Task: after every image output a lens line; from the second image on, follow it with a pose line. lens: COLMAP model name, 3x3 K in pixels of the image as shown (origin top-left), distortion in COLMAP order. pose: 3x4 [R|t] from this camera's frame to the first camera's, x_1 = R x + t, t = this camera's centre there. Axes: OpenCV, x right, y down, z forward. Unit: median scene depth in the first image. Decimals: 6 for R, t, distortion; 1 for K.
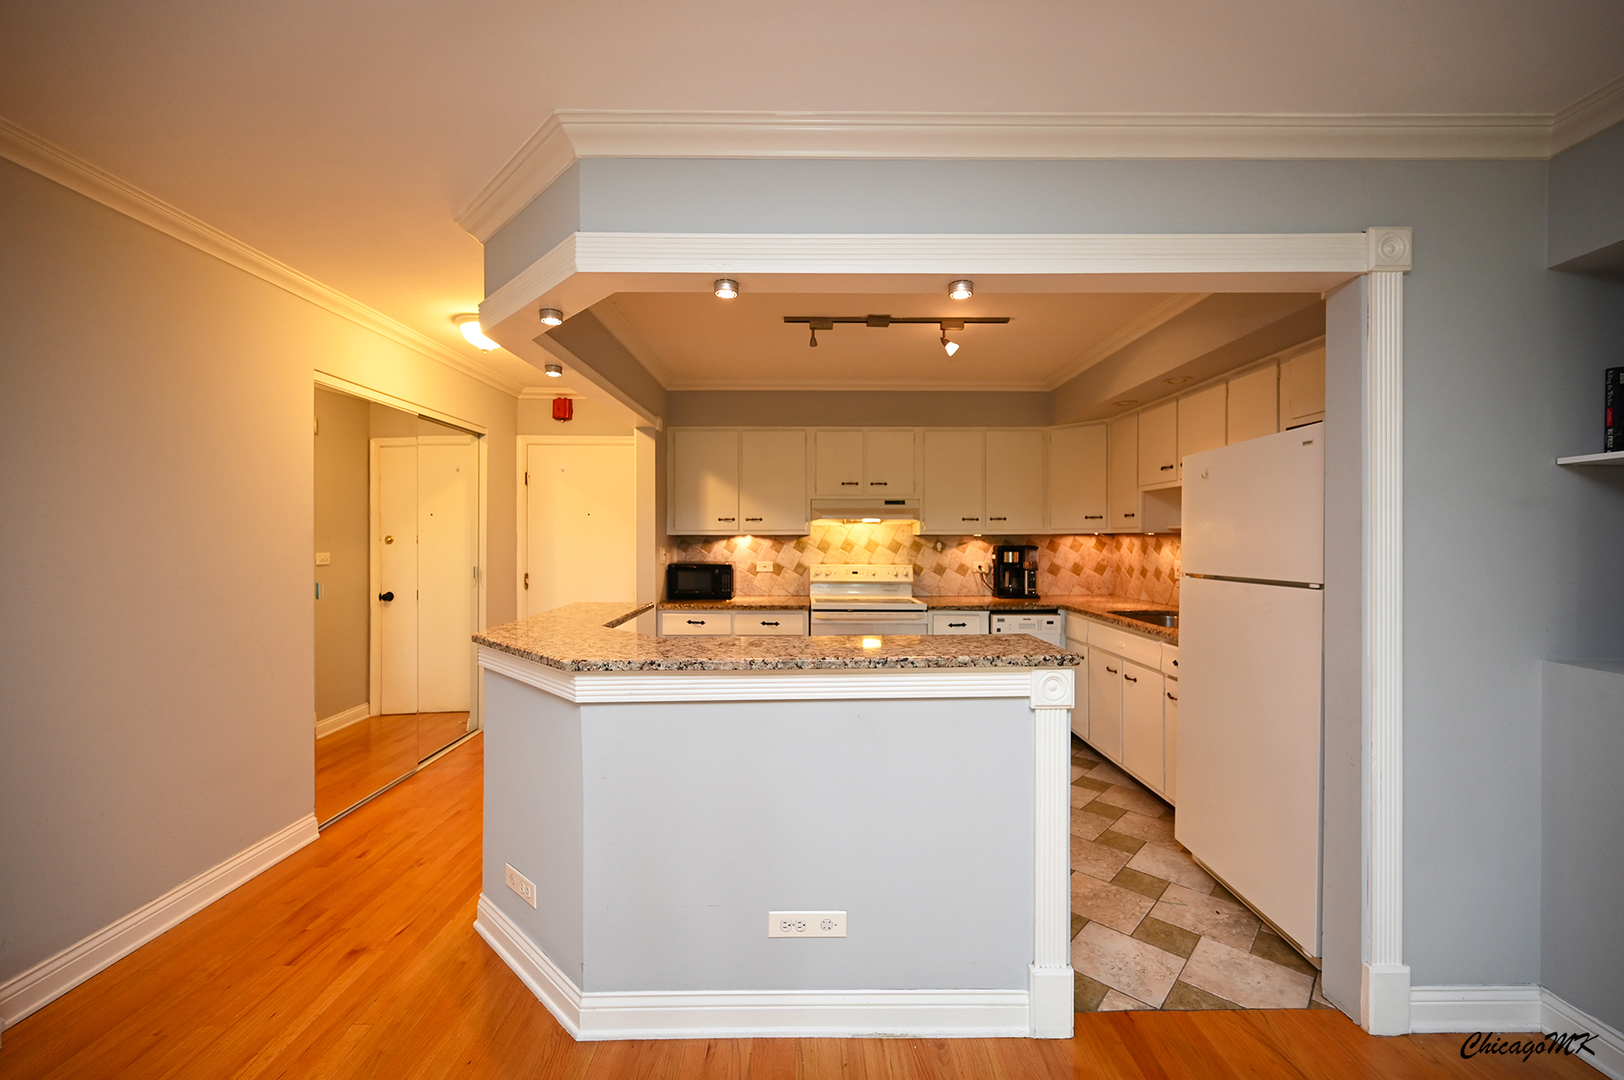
lens RADIAL K [[638.3, 0, 815.3], [0, 638.3, 542.6], [0, 0, 1]] dist [-0.000514, 0.000002]
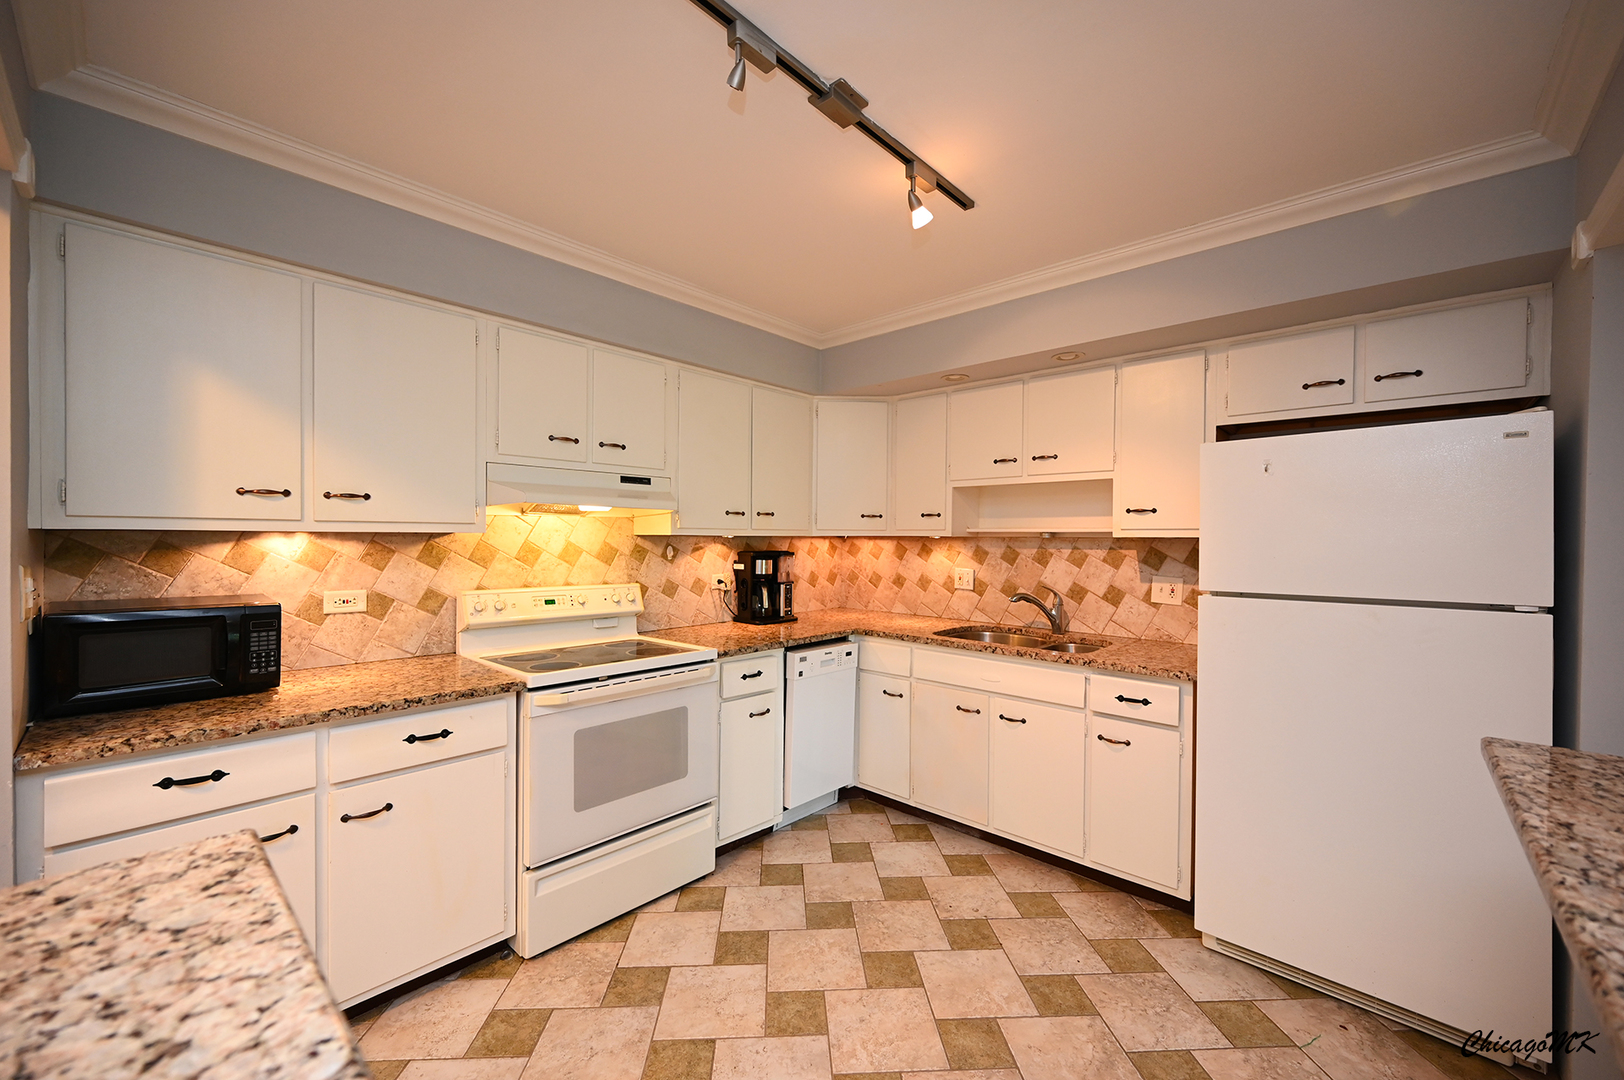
lens RADIAL K [[638.3, 0, 815.2], [0, 638.3, 545.2], [0, 0, 1]] dist [-0.000514, 0.000002]
pose [[0.686294, -0.001836, 0.727322, -0.188433], [-0.003781, 0.999974, 0.006092, -0.006939], [-0.727314, -0.006931, 0.686270, 0.463618]]
